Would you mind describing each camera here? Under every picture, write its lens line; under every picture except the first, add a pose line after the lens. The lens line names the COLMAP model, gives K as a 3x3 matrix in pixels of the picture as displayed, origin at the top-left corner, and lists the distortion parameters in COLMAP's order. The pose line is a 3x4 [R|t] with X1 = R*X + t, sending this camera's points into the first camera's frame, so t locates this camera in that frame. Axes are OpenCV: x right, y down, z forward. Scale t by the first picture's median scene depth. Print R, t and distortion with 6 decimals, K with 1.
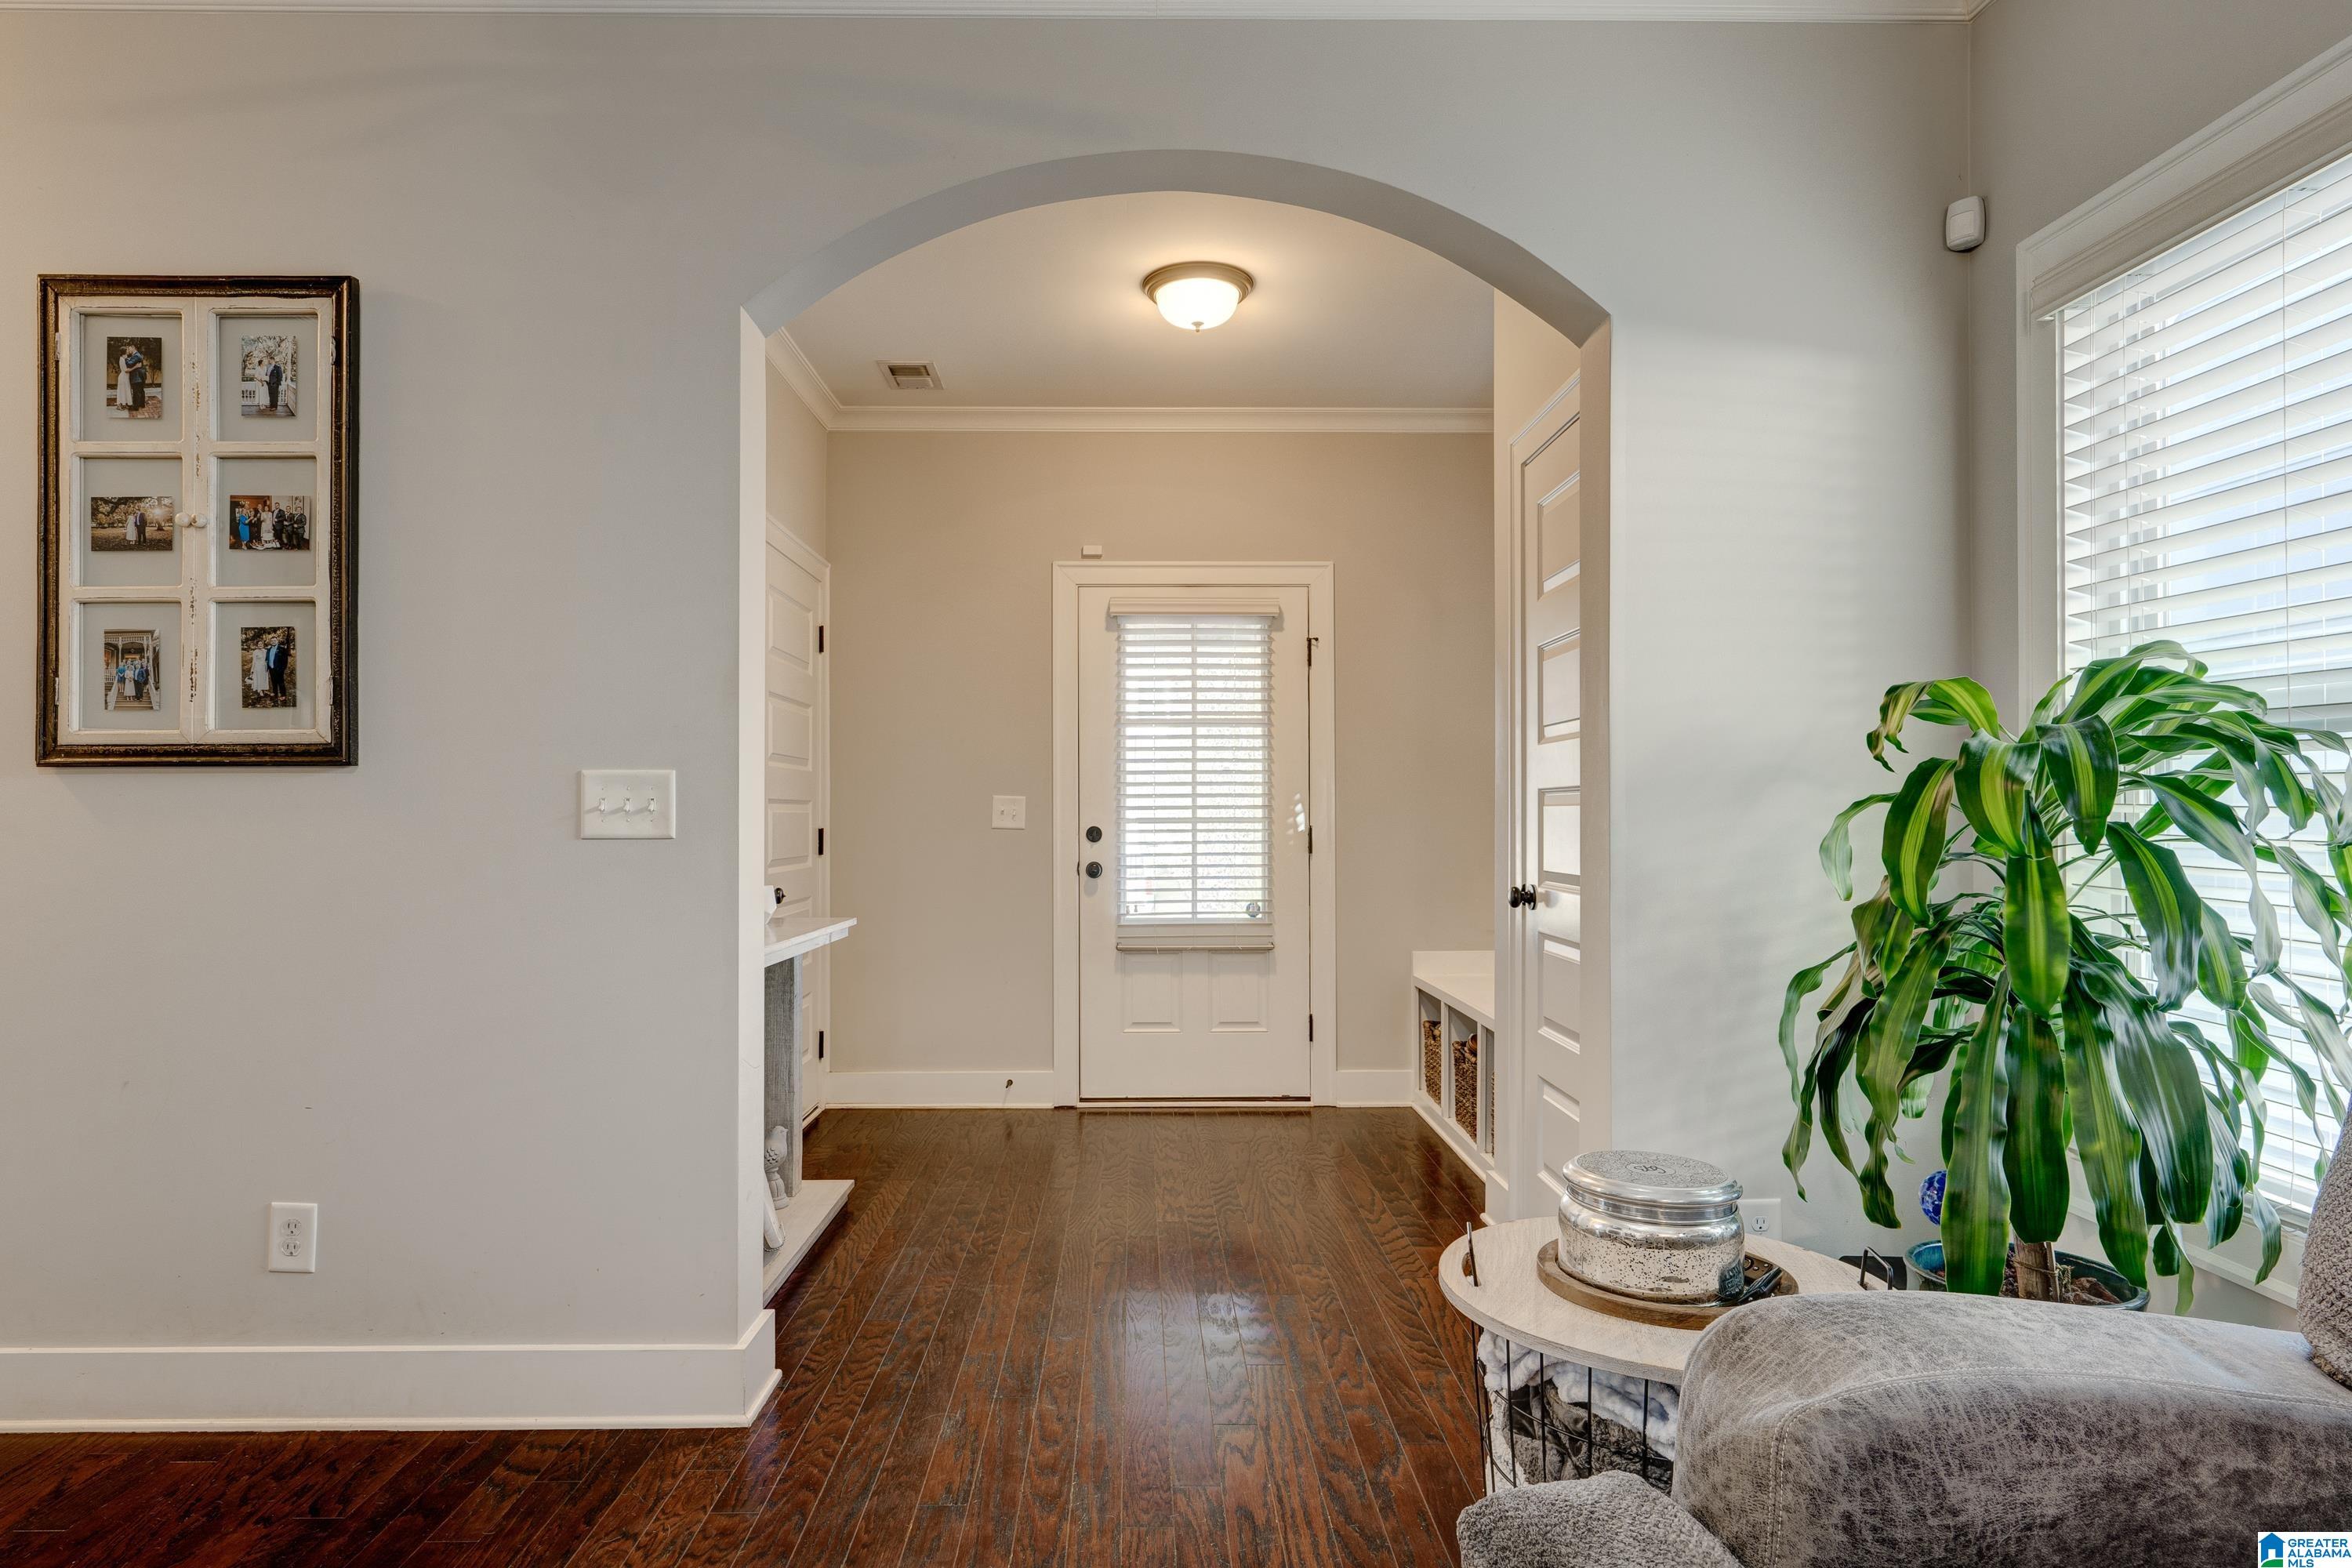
lens RADIAL K [[1305.2, 0, 1161.0], [0, 1305.2, 795.9], [0, 0, 1]] dist [0.000702, 0.000044]
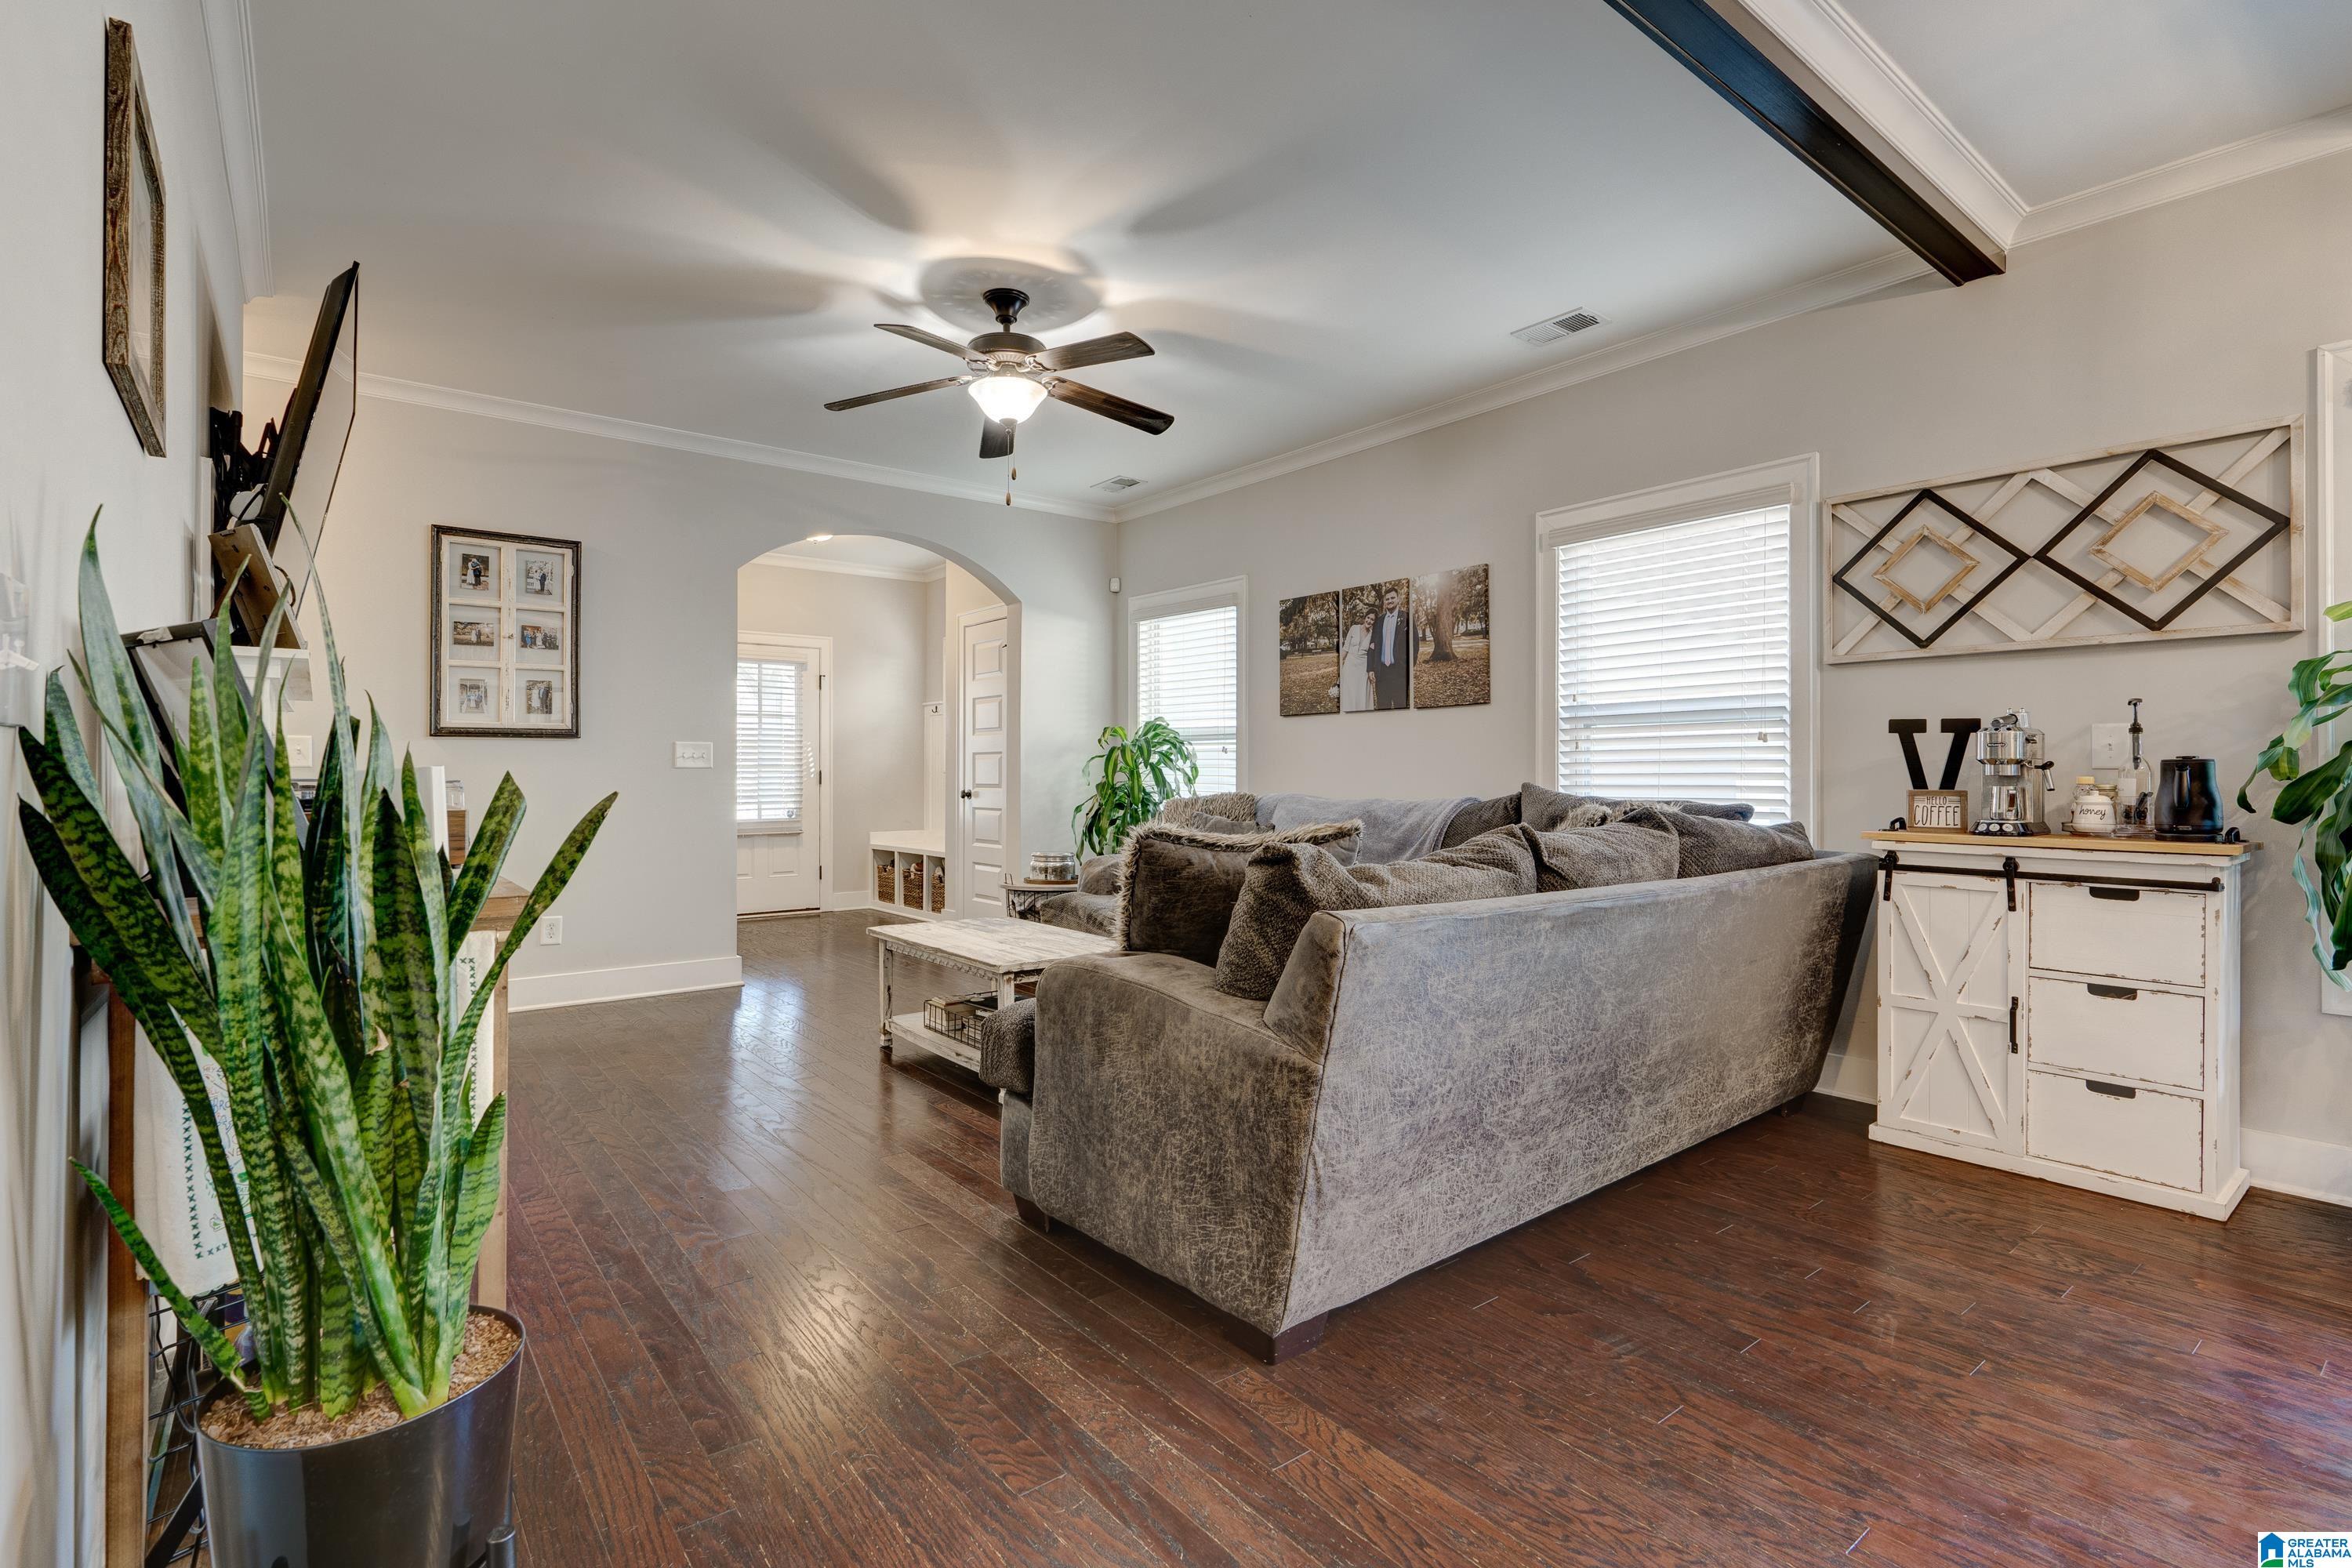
lens RADIAL K [[1088.2, 0, 1169.6], [0, 1088.2, 767.2], [0, 0, 1]] dist [-0.003503, -0.000006]
pose [[0.793739, 0.002684, 0.608253, -0.982603], [-0.006841, 0.999966, 0.004516, 0.014805], [-0.608220, -0.007746, 0.793730, -1.320801]]
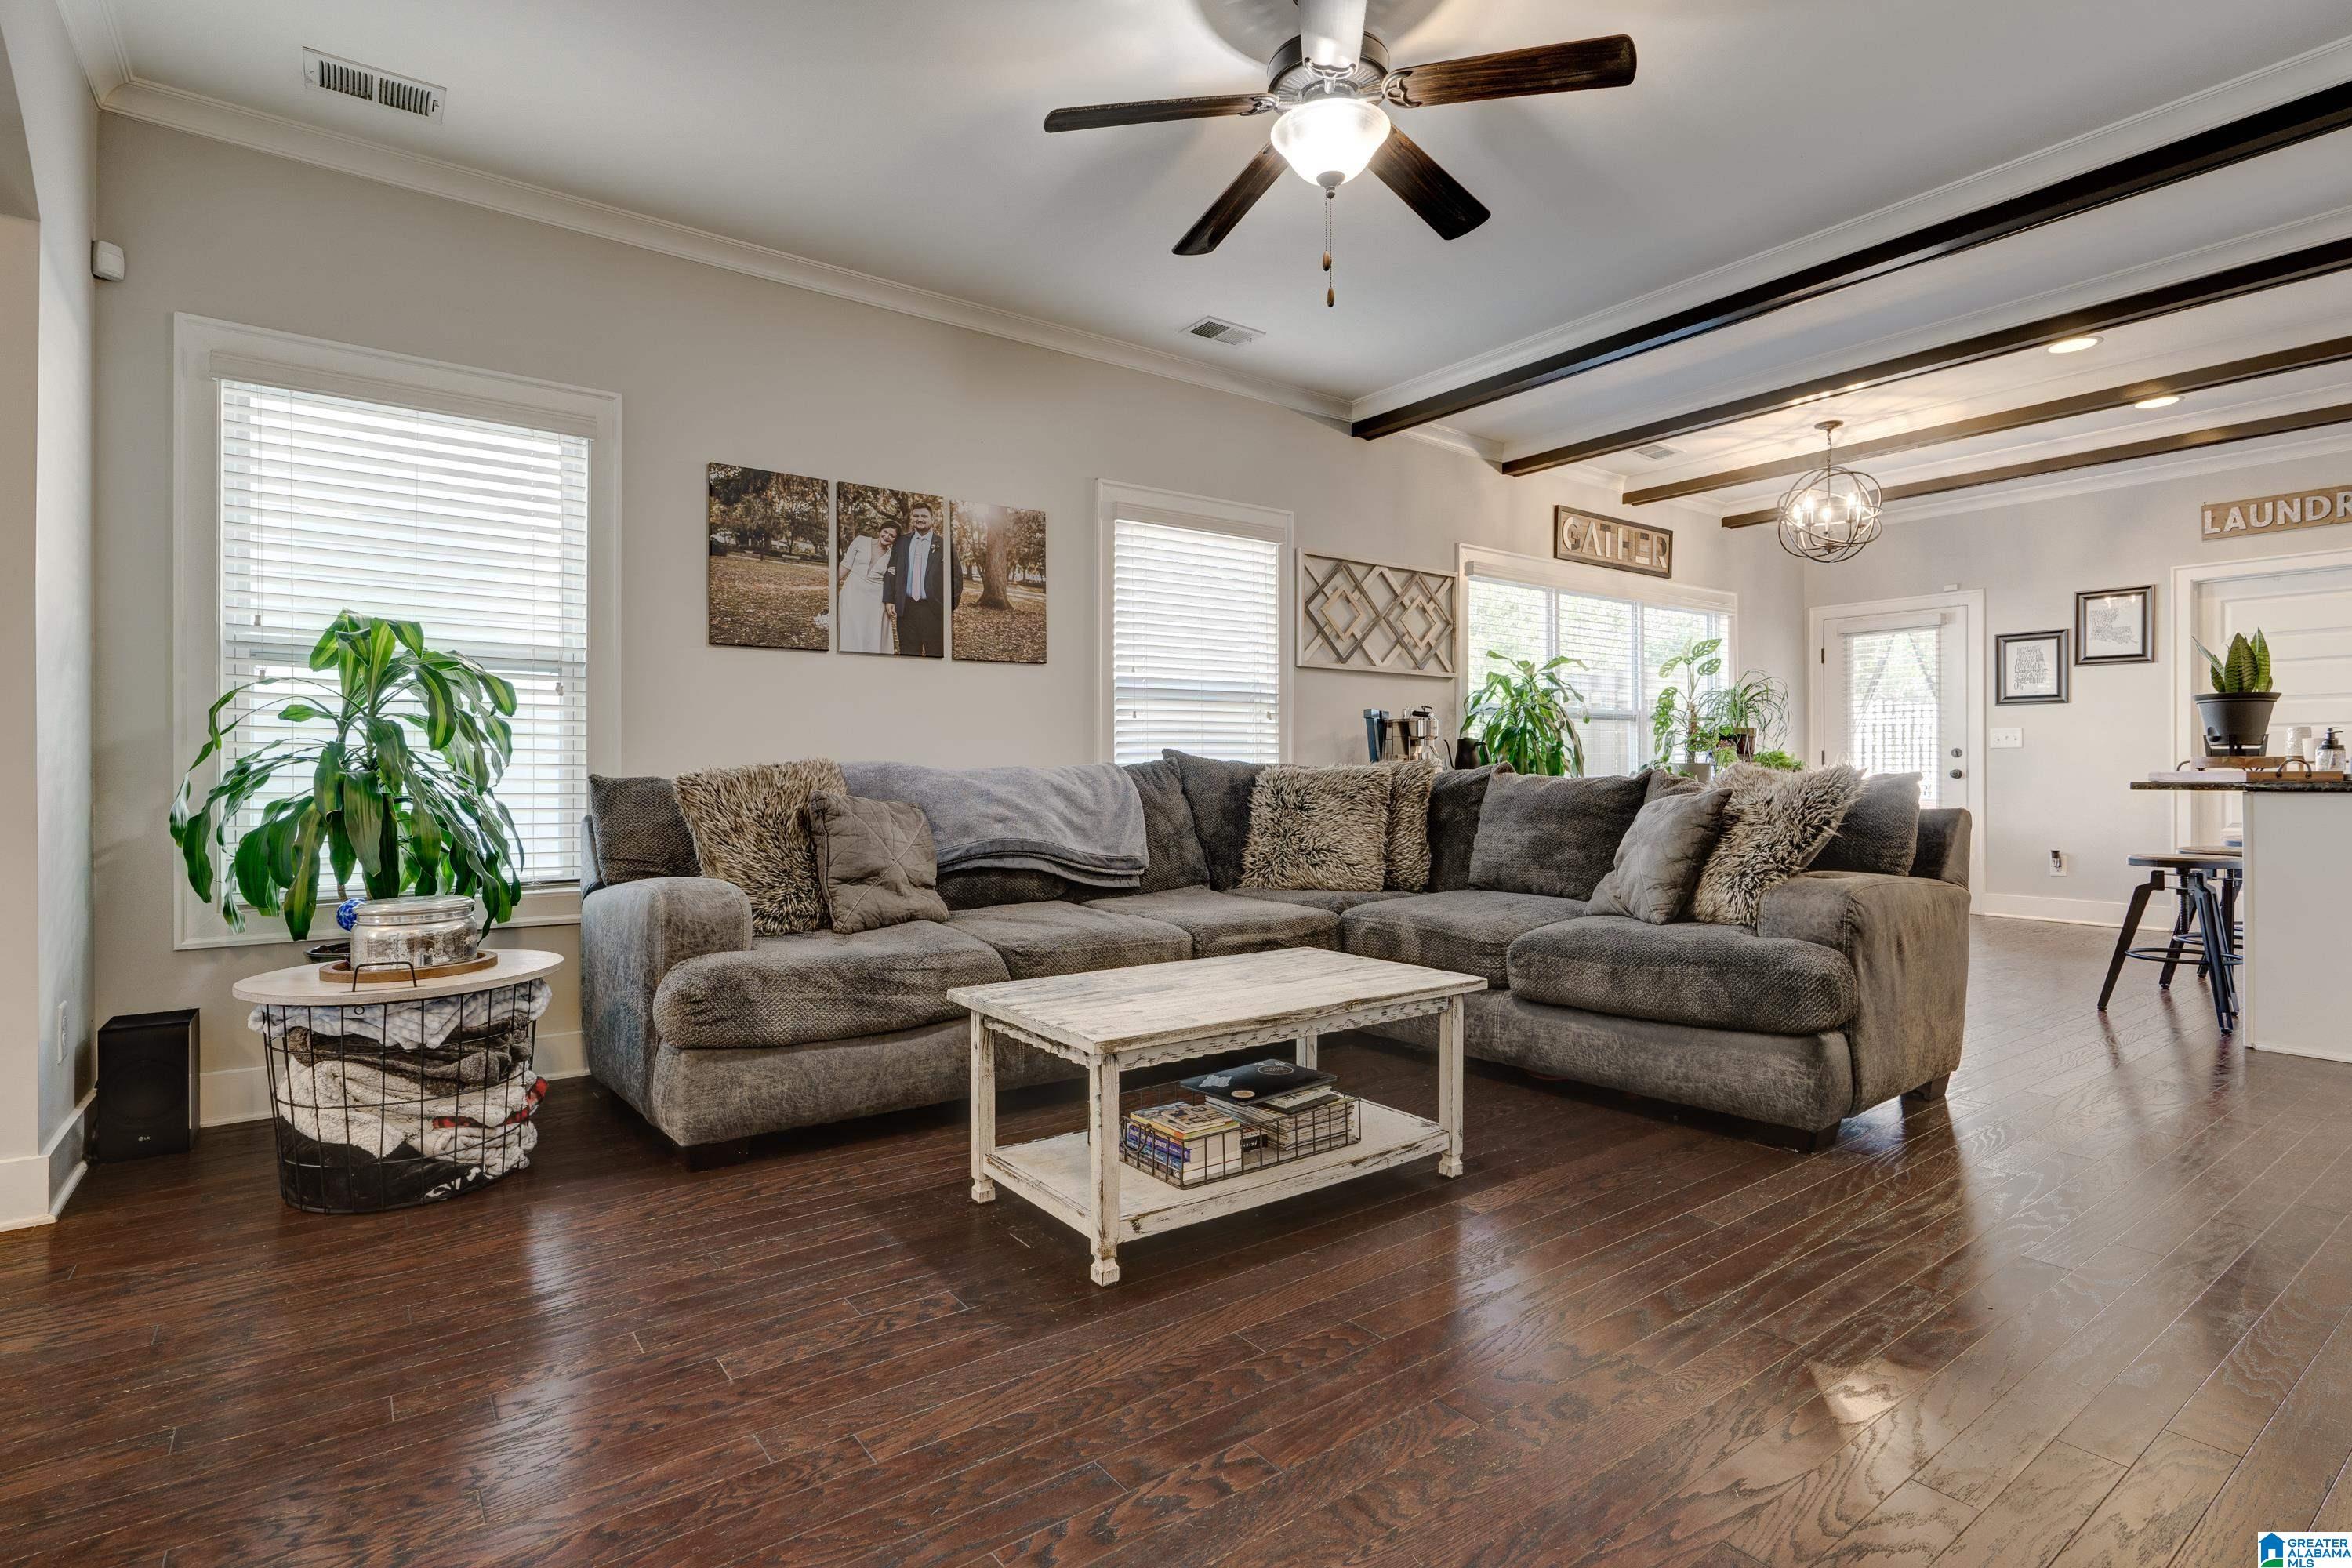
lens RADIAL K [[1147.3, 0, 1172.8], [0, 1147.3, 764.4], [0, 0, 1]] dist [-0.001192, 0.000249]
pose [[-0.575157, 0.003703, 0.818035, -1.020662], [-0.010839, 0.999867, -0.012147, 0.092808], [-0.817971, -0.015852, -0.575041, 0.807883]]
